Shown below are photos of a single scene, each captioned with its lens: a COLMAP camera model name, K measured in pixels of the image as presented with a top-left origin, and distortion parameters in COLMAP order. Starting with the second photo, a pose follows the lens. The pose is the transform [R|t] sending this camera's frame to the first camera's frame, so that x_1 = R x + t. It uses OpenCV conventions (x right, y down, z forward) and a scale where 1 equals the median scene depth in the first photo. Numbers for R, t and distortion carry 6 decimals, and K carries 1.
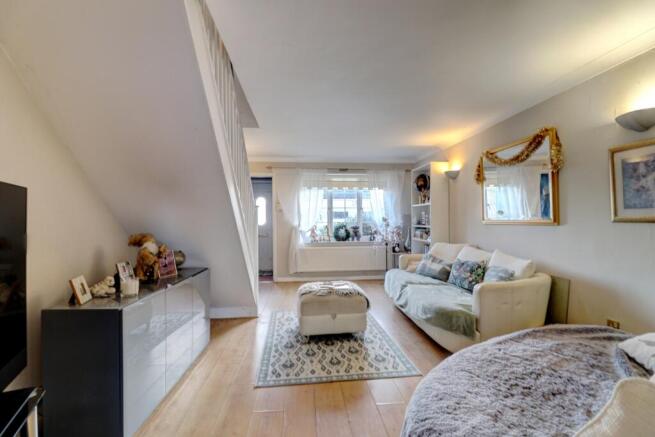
lens RADIAL K [[308.0, 0, 327.4], [0, 308.0, 217.9], [0, 0, 1]] dist [-0.028745, -0.000201]
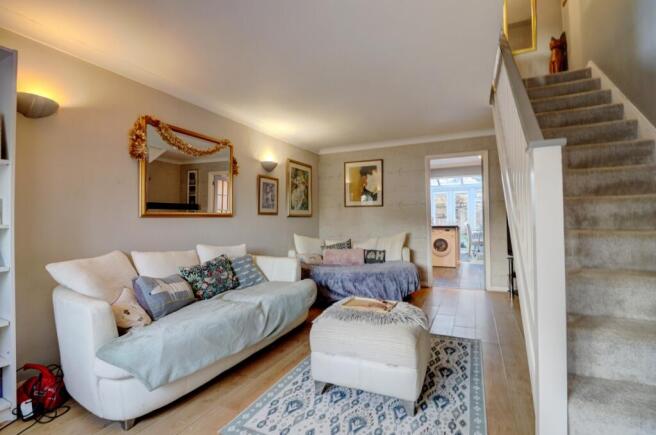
lens RADIAL K [[308.4, 0, 328.2], [0, 308.4, 217.1], [0, 0, 1]] dist [-0.028745, -0.000201]
pose [[-0.854493, 0.023223, 0.518944, -0.303258], [0.013201, 0.999648, -0.022997, 0.063172], [-0.519295, -0.012800, -0.854499, 1.977350]]
